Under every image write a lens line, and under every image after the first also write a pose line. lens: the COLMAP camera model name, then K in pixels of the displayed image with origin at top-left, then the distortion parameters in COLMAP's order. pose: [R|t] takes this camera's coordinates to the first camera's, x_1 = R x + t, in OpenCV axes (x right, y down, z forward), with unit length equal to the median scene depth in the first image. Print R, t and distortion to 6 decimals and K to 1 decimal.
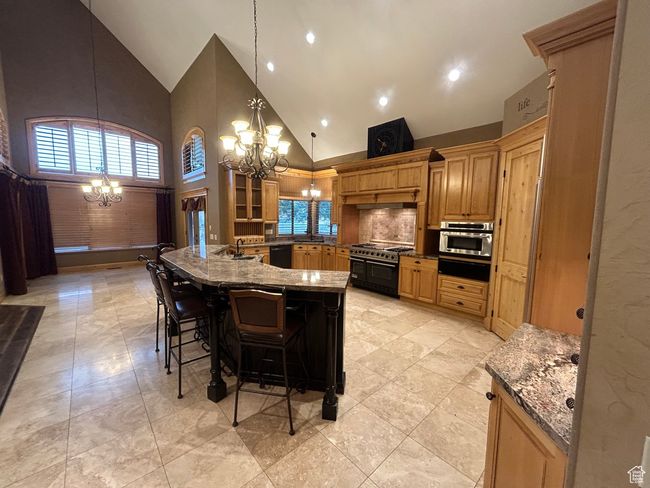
lens RADIAL K [[264.7, 0, 323.1], [0, 264.7, 245.2], [0, 0, 1]] dist [0.001362, 0.000131]
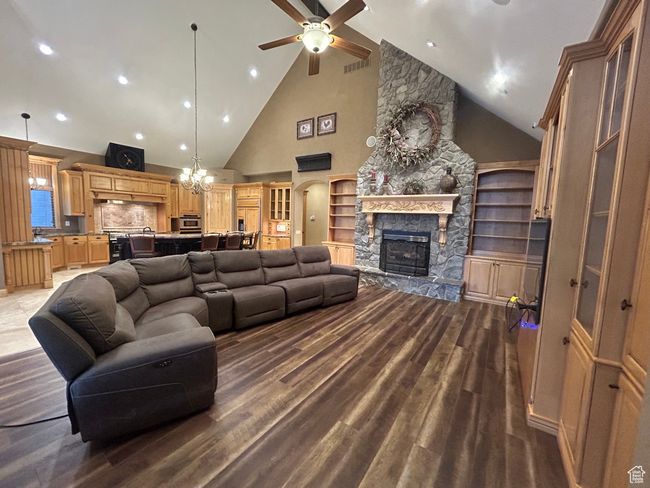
lens RADIAL K [[264.7, 0, 324.0], [0, 264.7, 243.7], [0, 0, 1]] dist [0.001362, 0.000131]
pose [[-0.256443, -0.117717, 0.959364, -1.450759], [0.059901, 0.988713, 0.137330, -0.060419], [-0.964701, 0.092684, -0.246497, 0.344889]]
